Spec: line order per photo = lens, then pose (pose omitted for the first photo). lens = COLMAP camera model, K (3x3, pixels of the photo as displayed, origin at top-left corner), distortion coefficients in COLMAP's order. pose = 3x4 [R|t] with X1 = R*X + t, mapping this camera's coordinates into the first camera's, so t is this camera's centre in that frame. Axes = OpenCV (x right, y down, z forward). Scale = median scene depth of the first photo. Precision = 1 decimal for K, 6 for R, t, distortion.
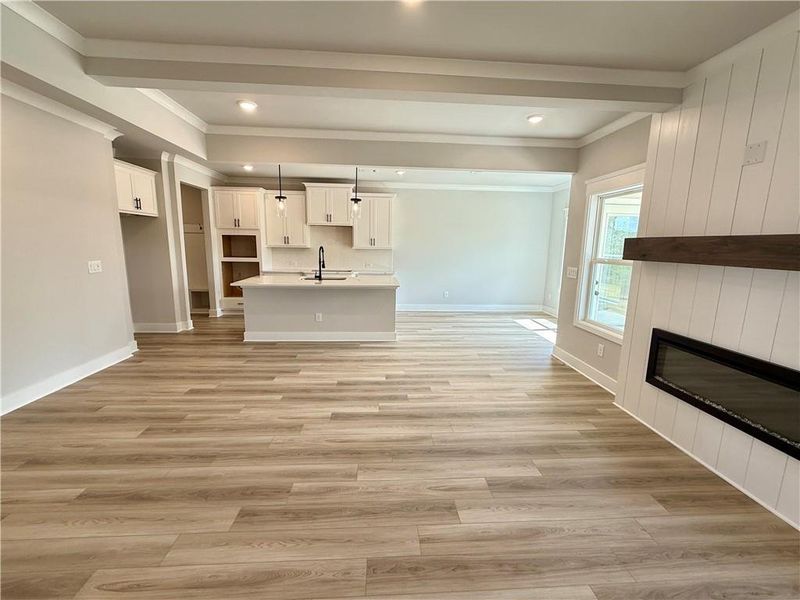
lens RADIAL K [[340.9, 0, 401.4], [0, 340.9, 301.5], [0, 0, 1]] dist [0.003330, -0.001577]
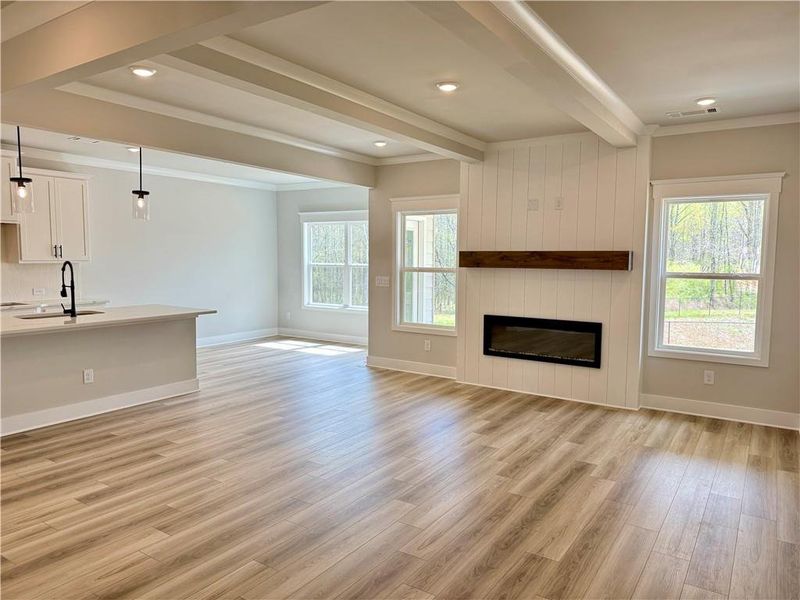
lens RADIAL K [[556.4, 0, 400.6], [0, 556.4, 301.6], [0, 0, 1]] dist [0.046929, -0.053142]
pose [[0.607398, -0.078789, 0.790481, -0.903224], [0.133951, 0.990979, -0.004153, -0.009160], [-0.783023, 0.108409, 0.612473, -0.092633]]
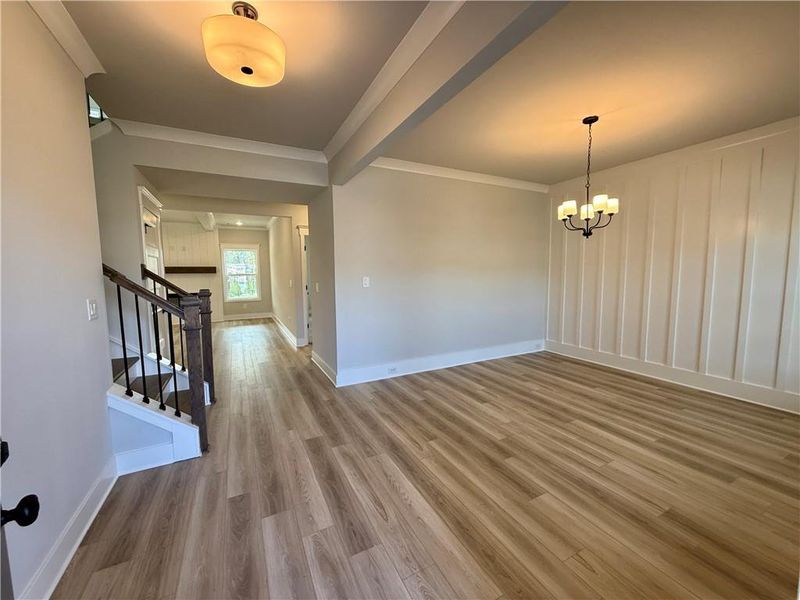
lens RADIAL K [[318.7, 0, 397.7], [0, 318.7, 301.8], [0, 0, 1]] dist [0.000189, 0.000483]
pose [[-0.369008, -0.109735, 0.922926, -2.076920], [0.154259, 0.972002, 0.177246, -0.022694], [-0.916536, 0.207775, -0.341749, -0.065814]]
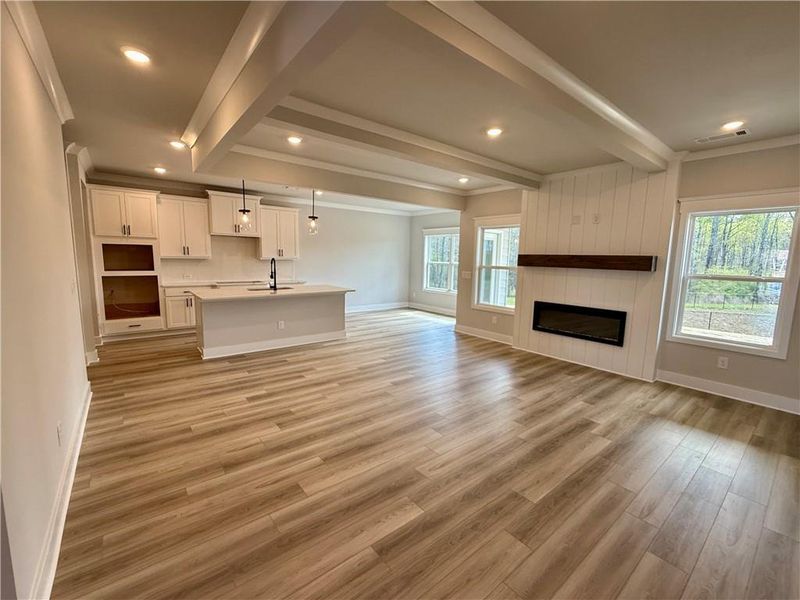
lens RADIAL K [[340.9, 0, 402.3], [0, 340.9, 300.8], [0, 0, 1]] dist [0.003330, -0.001577]
pose [[0.817565, -0.075006, 0.570930, -0.700490], [0.088955, 0.996030, 0.003470, 0.002409], [-0.568924, 0.047950, 0.820991, -0.116193]]
